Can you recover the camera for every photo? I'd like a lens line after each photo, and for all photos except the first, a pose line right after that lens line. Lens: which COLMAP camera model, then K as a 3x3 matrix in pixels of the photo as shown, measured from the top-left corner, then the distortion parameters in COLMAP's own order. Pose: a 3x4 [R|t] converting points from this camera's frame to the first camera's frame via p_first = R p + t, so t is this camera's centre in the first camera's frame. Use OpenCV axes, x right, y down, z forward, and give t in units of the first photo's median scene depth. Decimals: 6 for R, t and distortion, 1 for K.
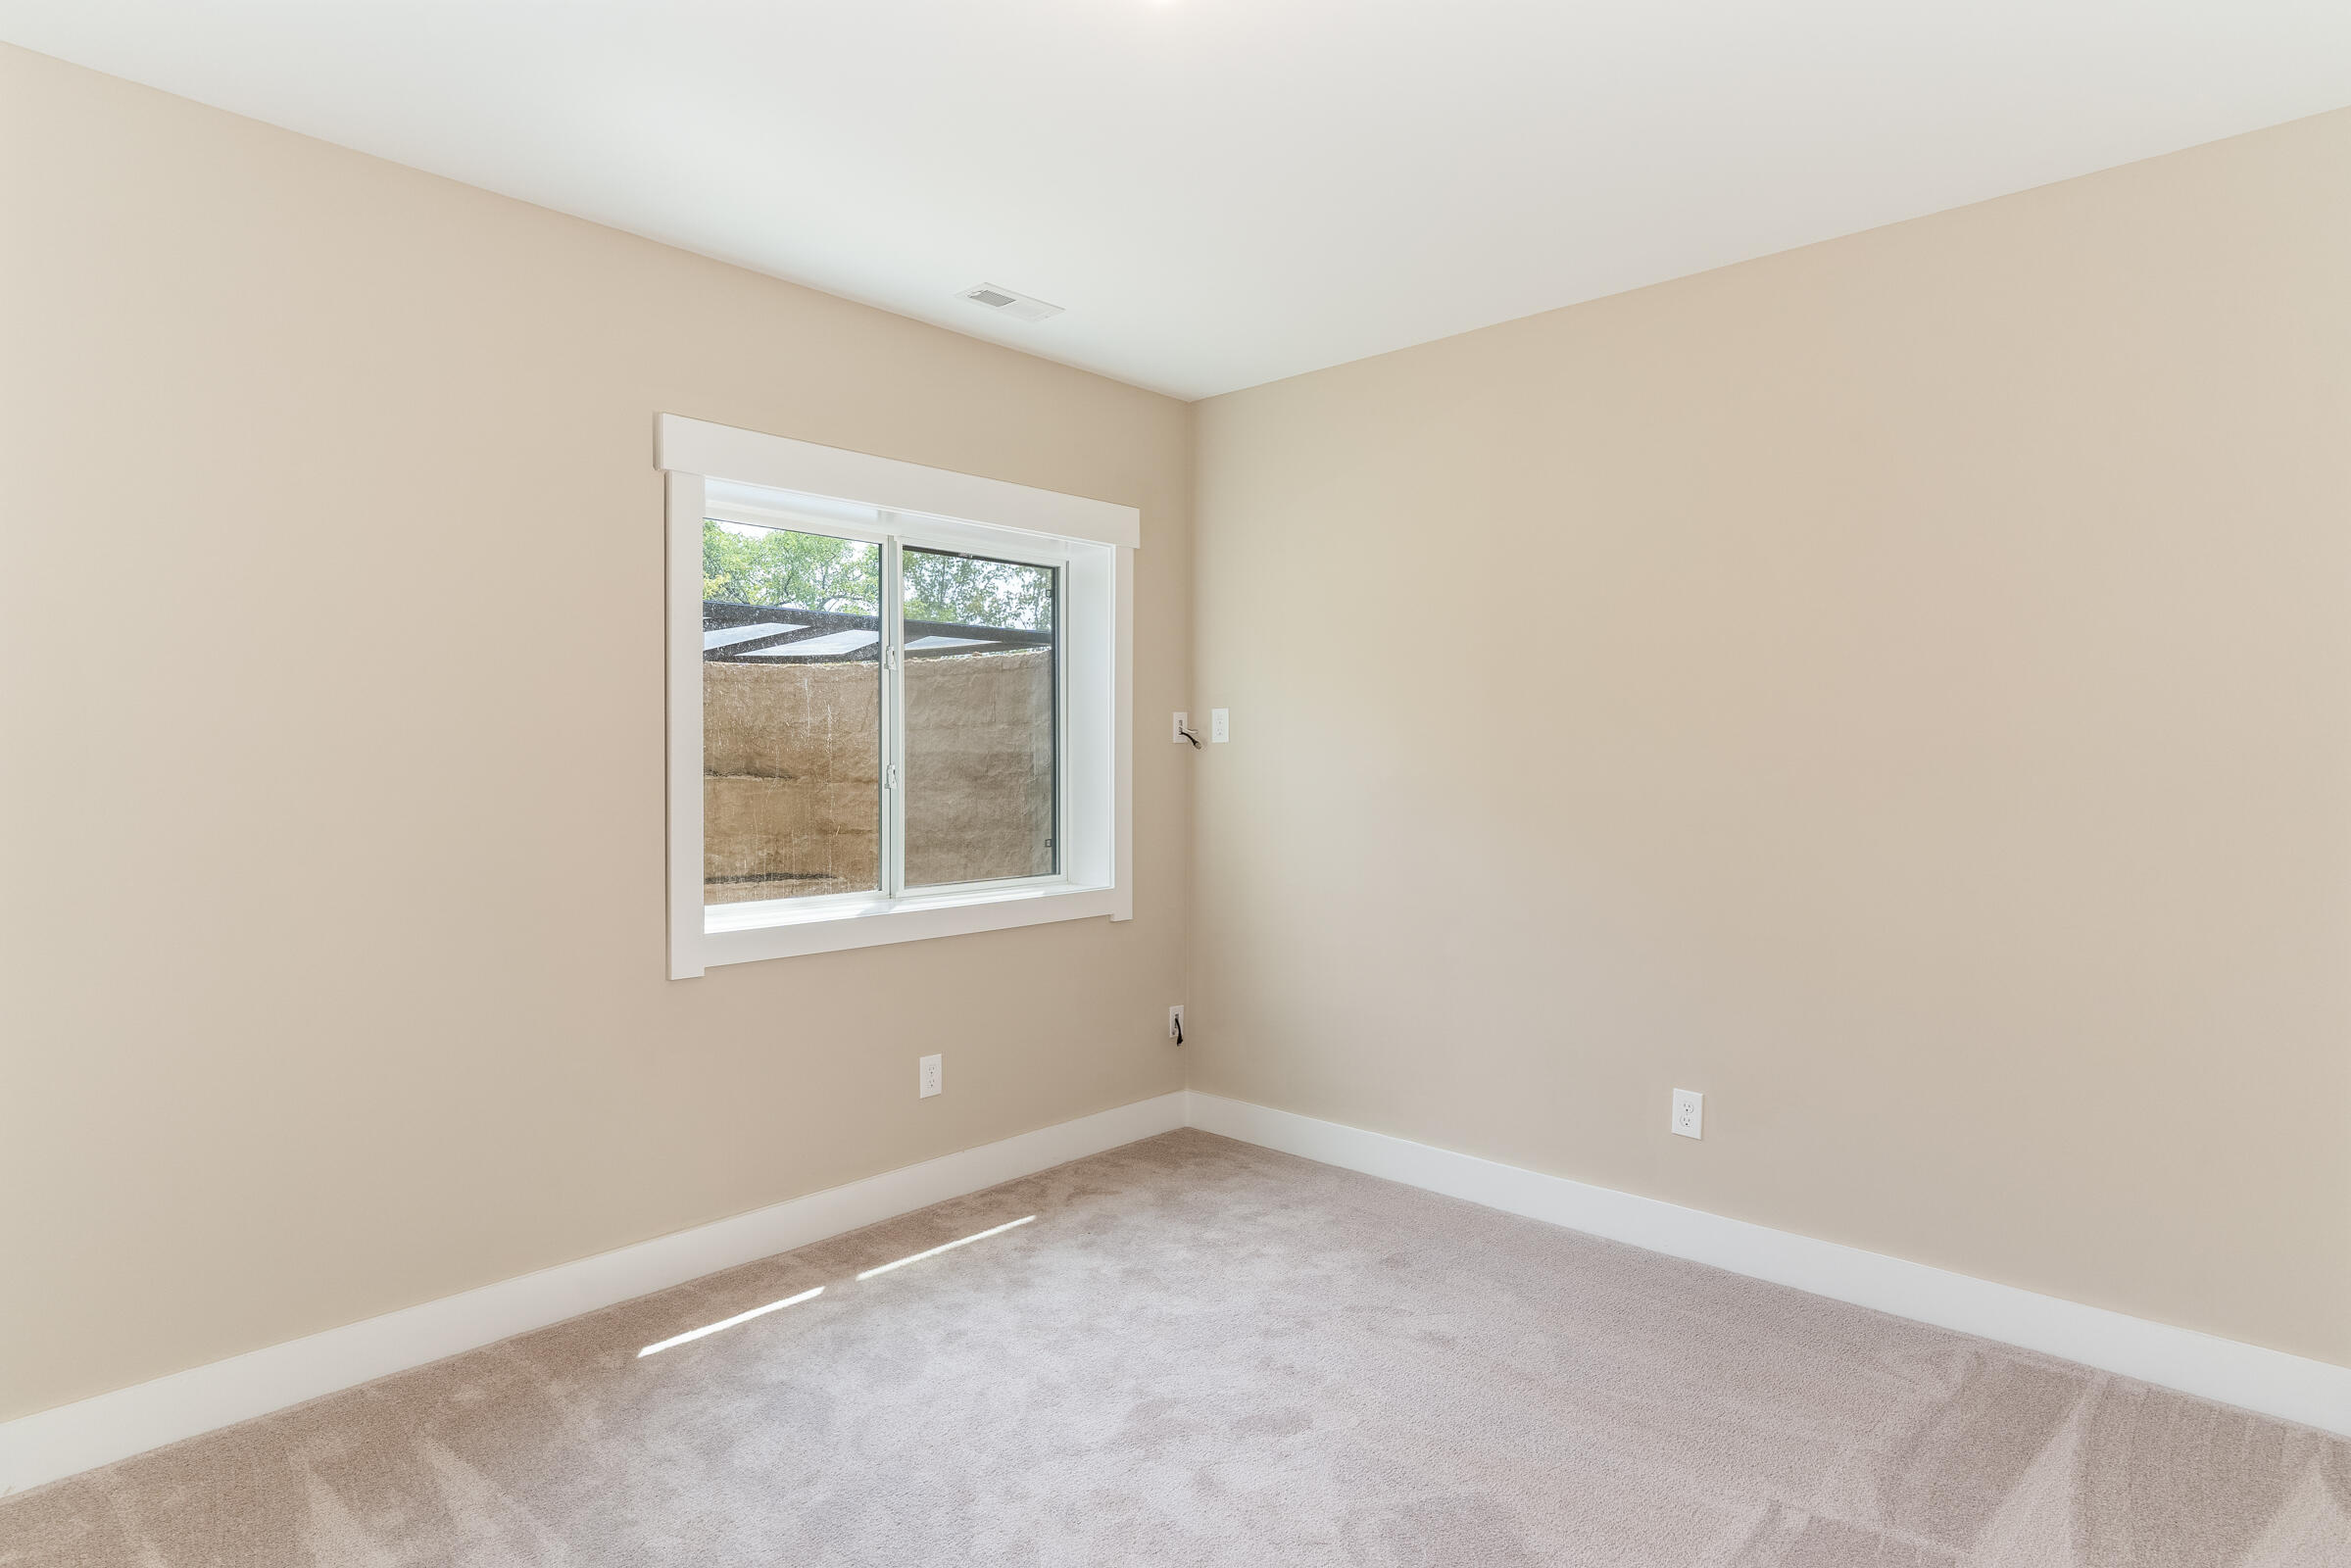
lens RADIAL K [[1304.9, 0, 1178.4], [0, 1304.9, 779.5], [0, 0, 1]] dist [0.001610, -0.001819]
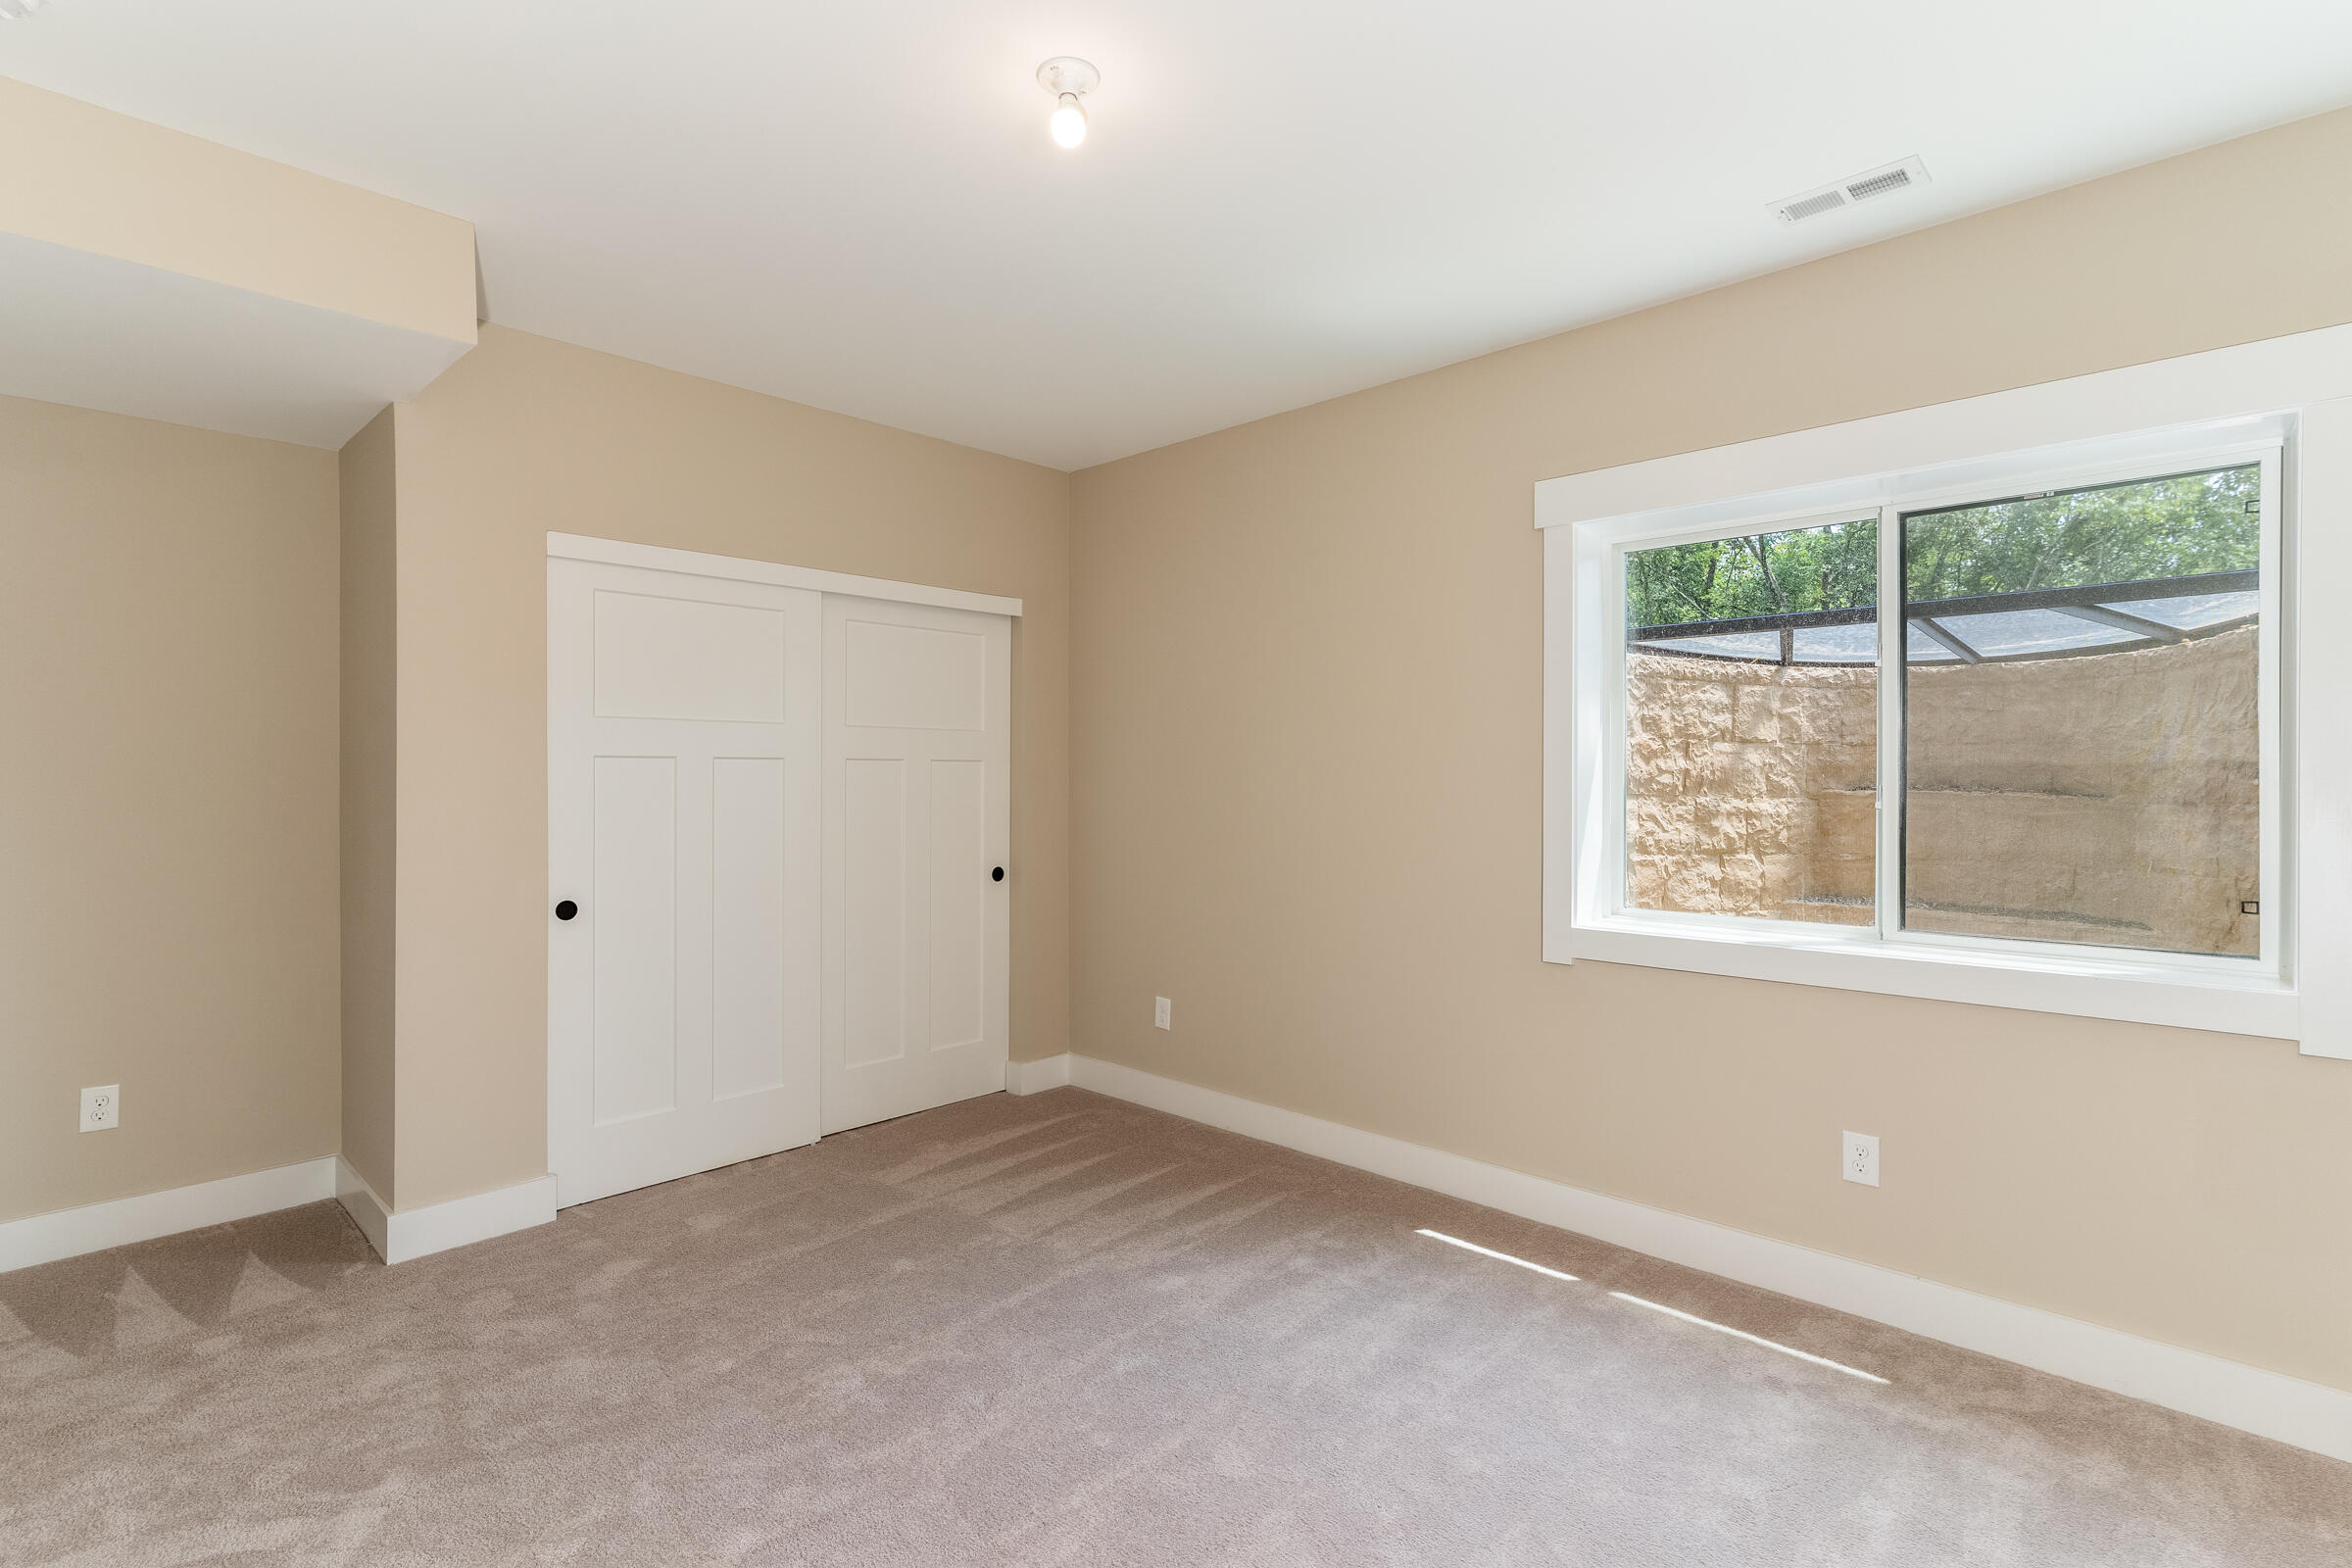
lens RADIAL K [[1114.0, 0, 1179.6], [0, 1114.0, 778.0], [0, 0, 1]] dist [0.011937, 0.002303]
pose [[-0.024669, 0.003261, -0.999690, 0.590041], [-0.014865, 0.999883, 0.003628, -0.009838], [0.999585, 0.014950, -0.024618, 0.654606]]
